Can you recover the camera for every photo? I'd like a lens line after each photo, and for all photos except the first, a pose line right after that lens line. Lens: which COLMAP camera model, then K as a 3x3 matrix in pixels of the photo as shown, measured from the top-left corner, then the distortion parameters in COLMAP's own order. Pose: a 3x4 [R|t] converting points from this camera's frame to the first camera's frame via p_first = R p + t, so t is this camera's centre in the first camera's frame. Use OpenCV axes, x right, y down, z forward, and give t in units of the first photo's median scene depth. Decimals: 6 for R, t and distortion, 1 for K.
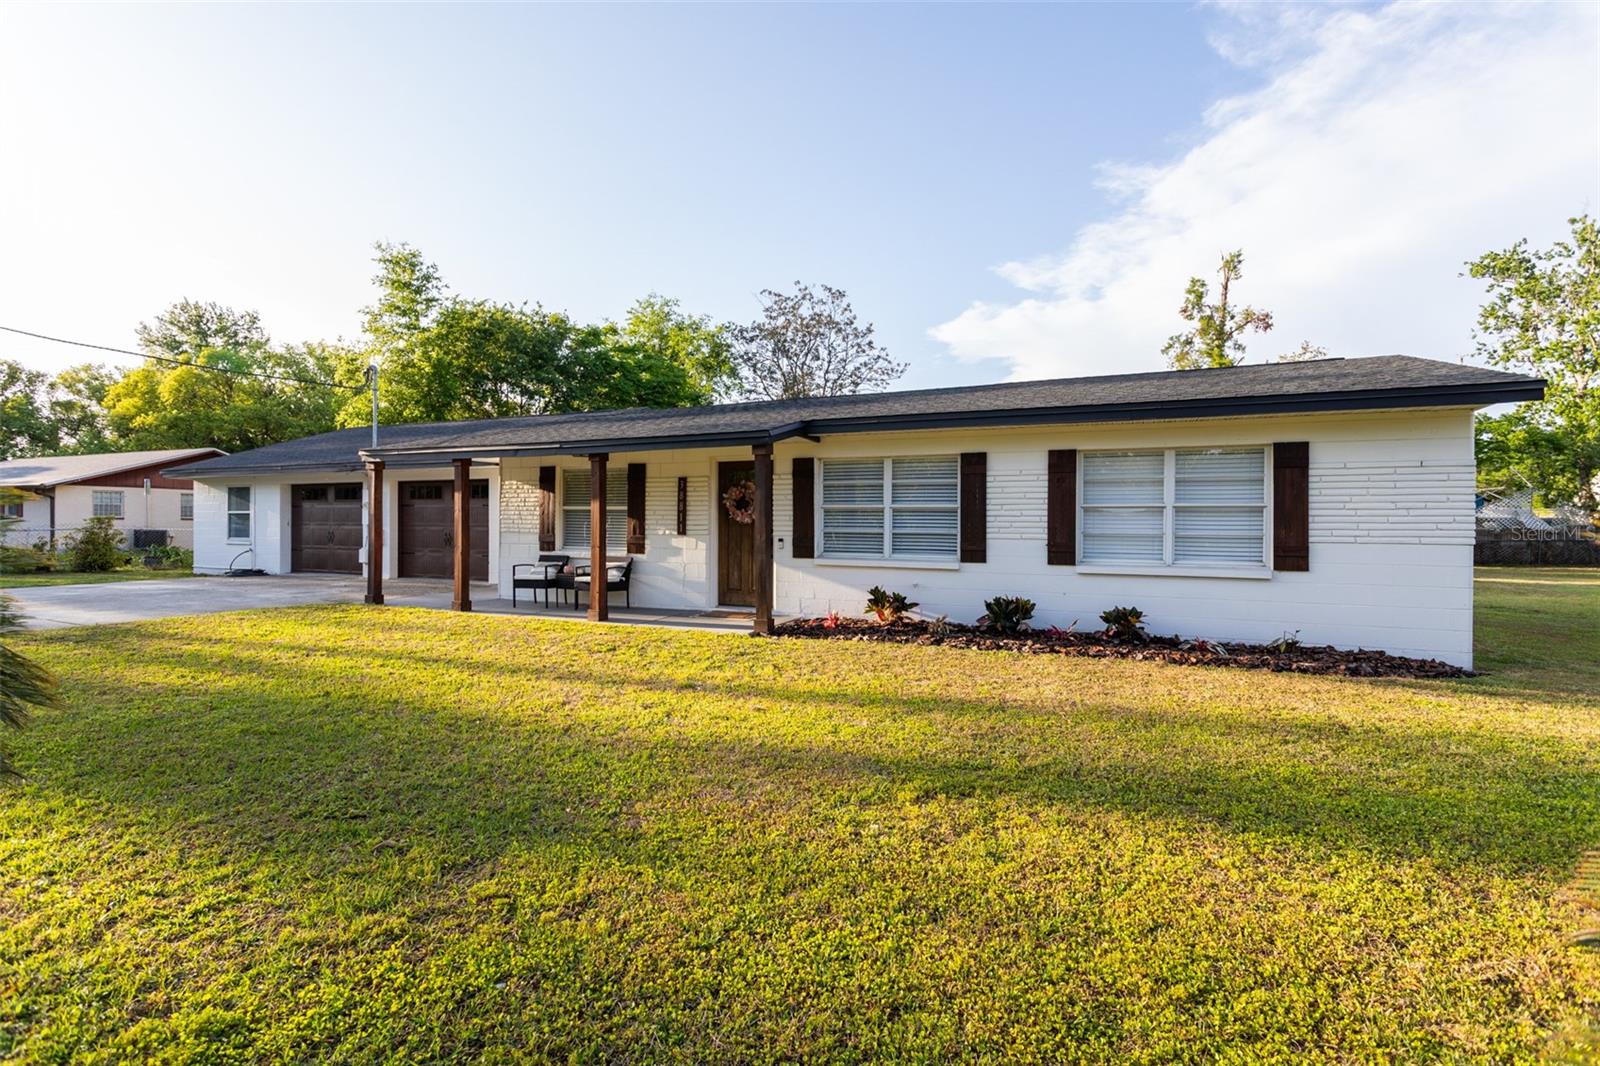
lens RADIAL K [[760.0, 0, 806.2], [0, 760.0, 528.7], [0, 0, 1]] dist [-0.000837, 0.000477]
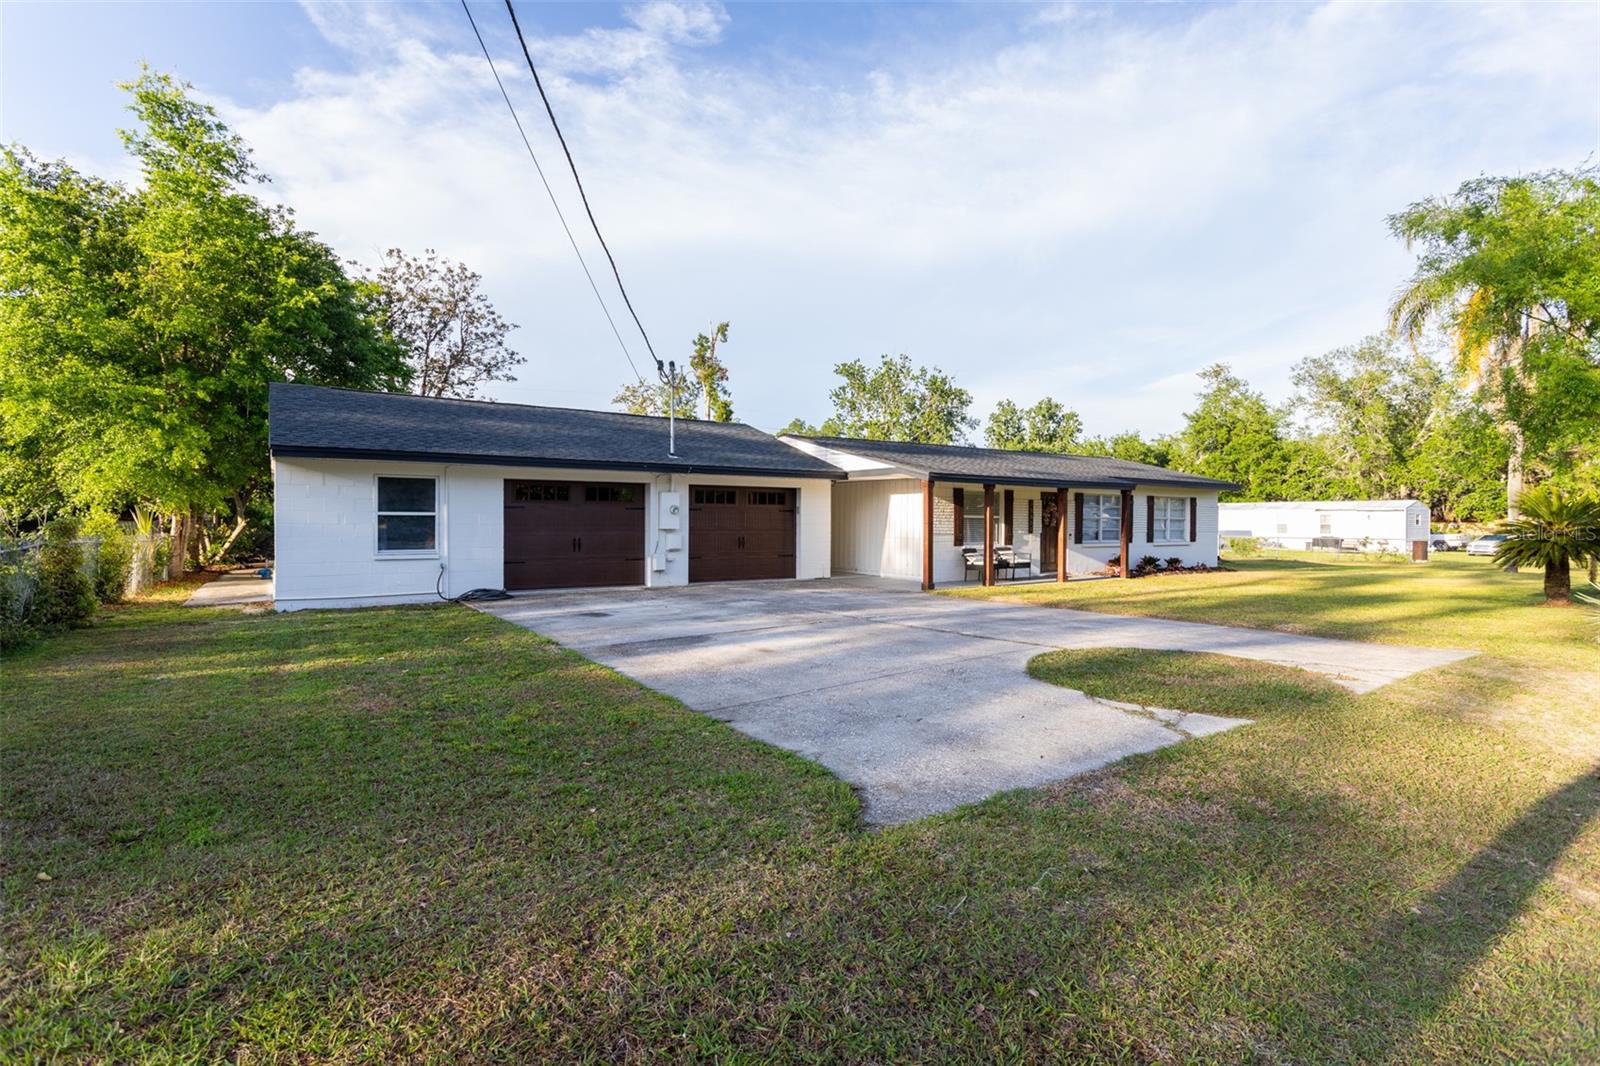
lens RADIAL K [[760.0, 0, 806.2], [0, 760.0, 528.7], [0, 0, 1]] dist [-0.000837, 0.000477]
pose [[0.520944, -0.012662, 0.853497, -1.864473], [0.002549, 0.999909, 0.013278, -0.025846], [-0.853587, -0.004742, 0.520929, 0.524168]]
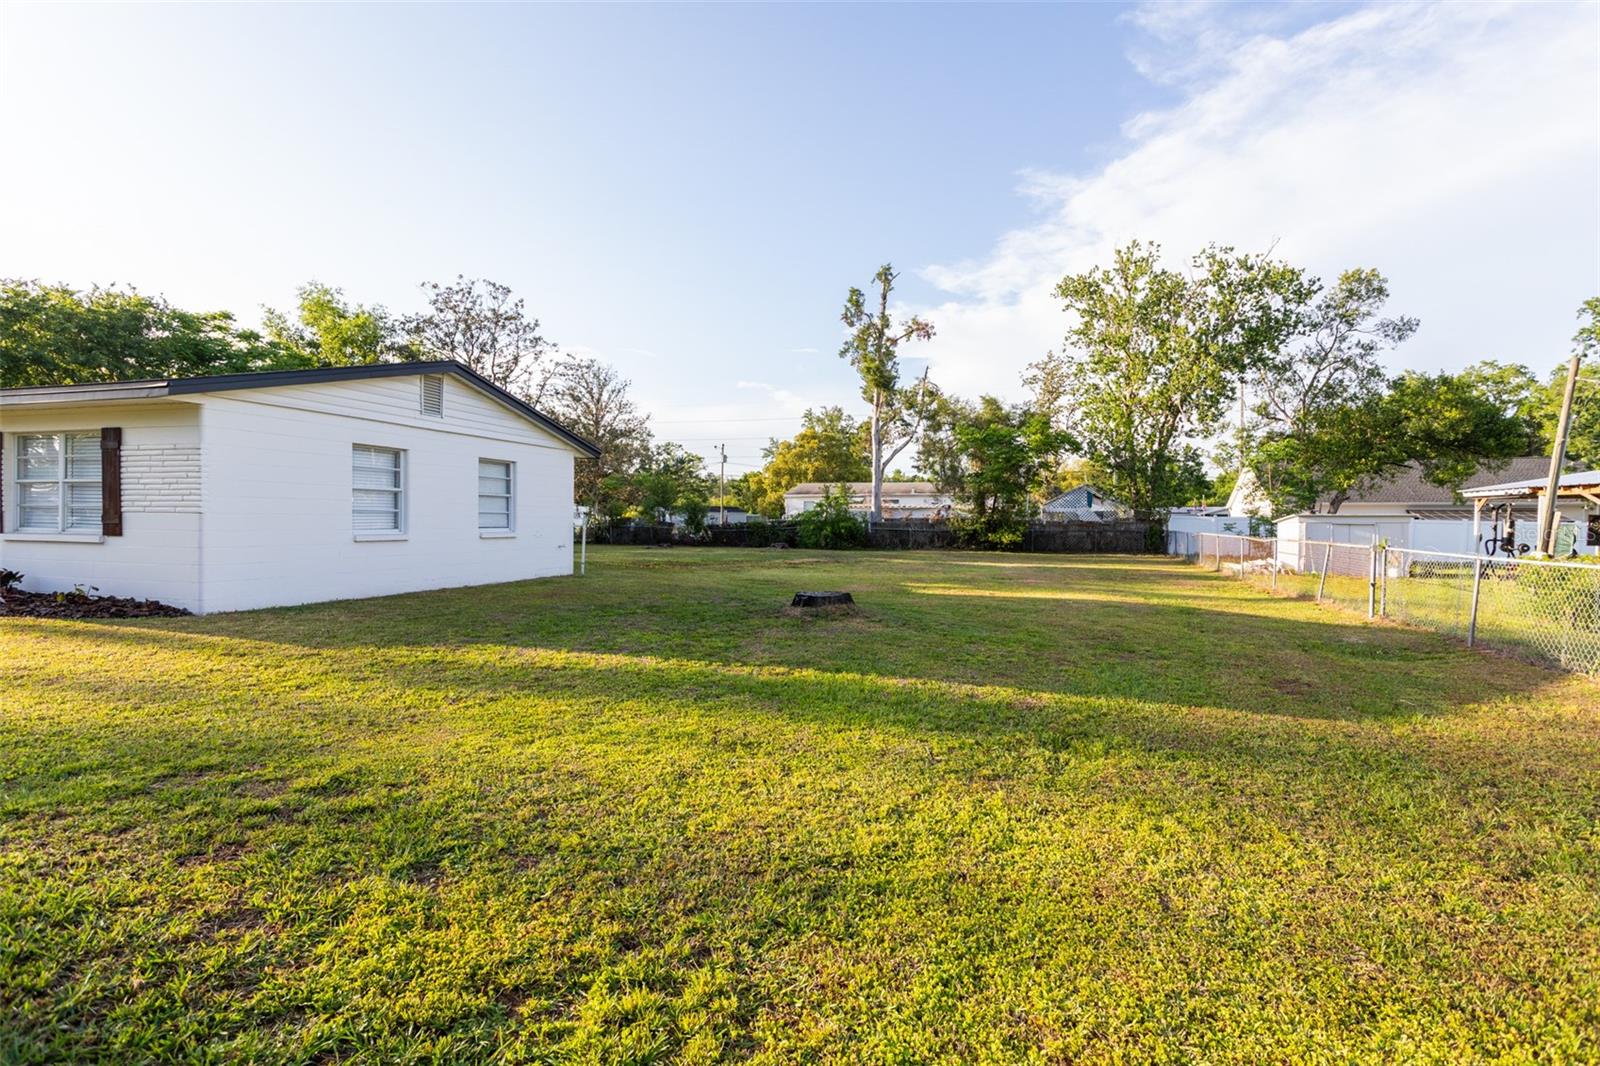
lens RADIAL K [[760.0, 0, 806.2], [0, 760.0, 528.7], [0, 0, 1]] dist [-0.000837, 0.000477]
pose [[0.992775, 0.003098, 0.119954, 1.106561], [-0.003645, 0.999984, 0.004339, 0.024727], [-0.119938, -0.004745, 0.992770, -0.220763]]
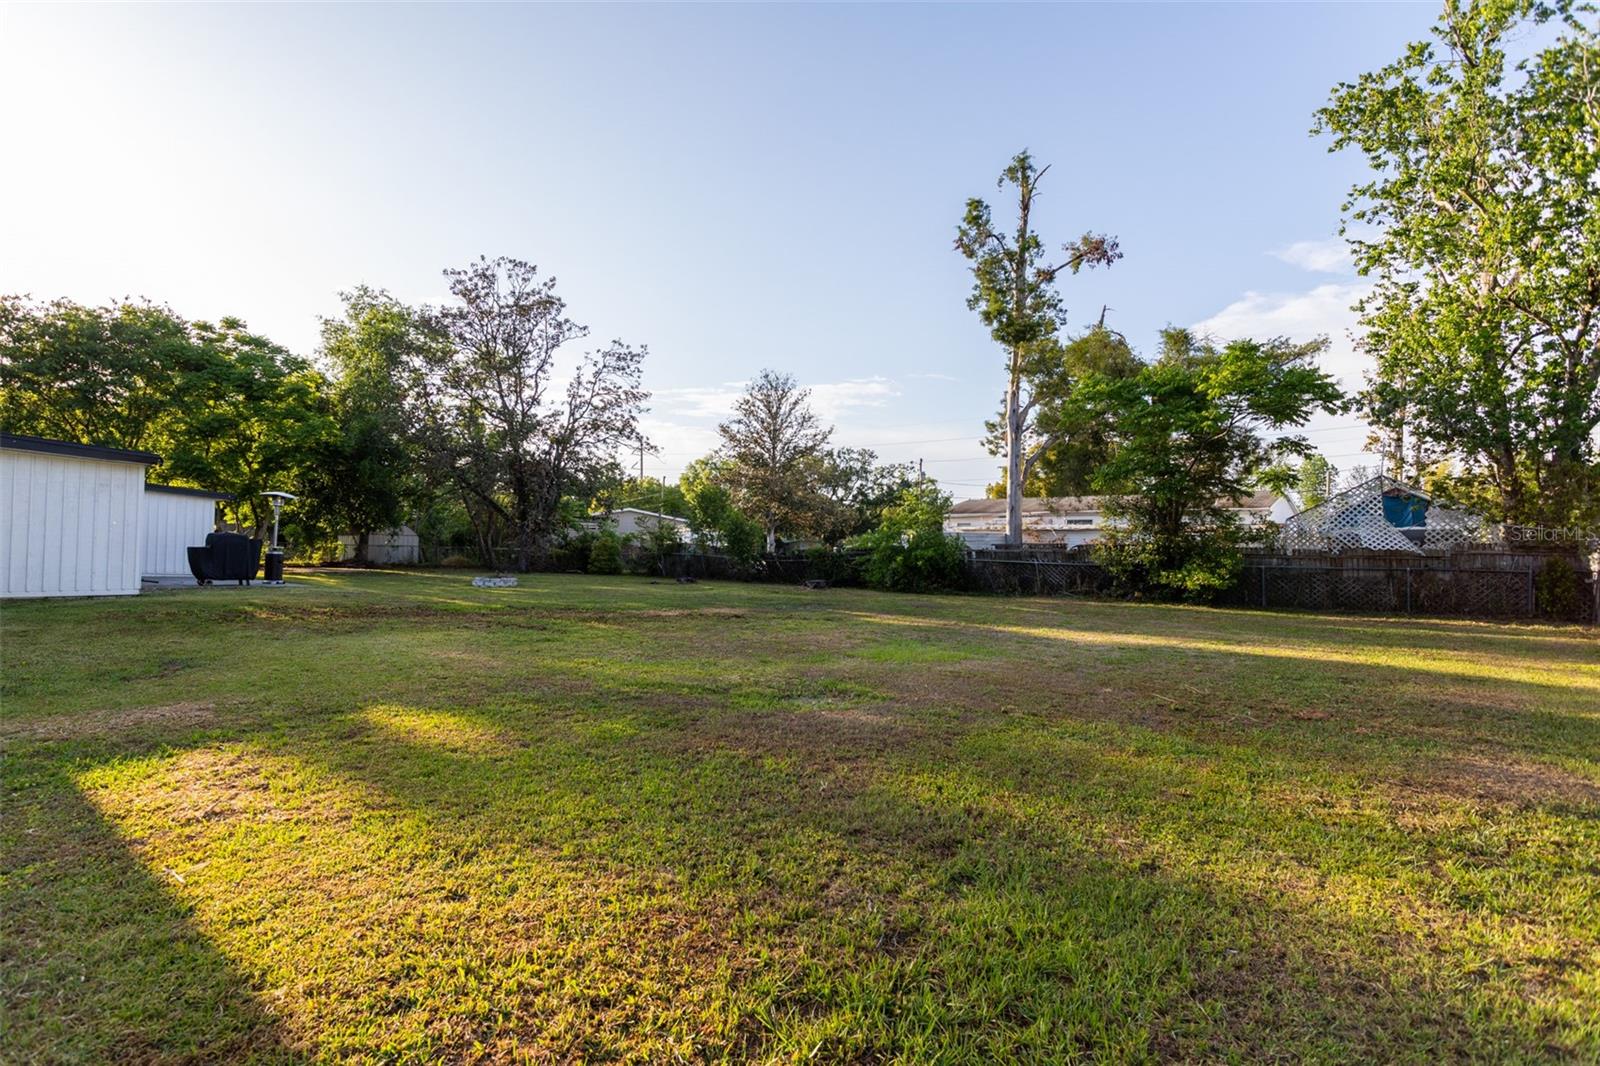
lens RADIAL K [[799.3, 0, 756.7], [0, 799.3, 534.2], [0, 0, 1]] dist [0.002781, 0.000596]
pose [[0.955324, 0.006081, -0.295498, 1.894334], [-0.014467, 0.999552, -0.026199, 0.032775], [0.295206, 0.029303, 0.954984, 0.798417]]
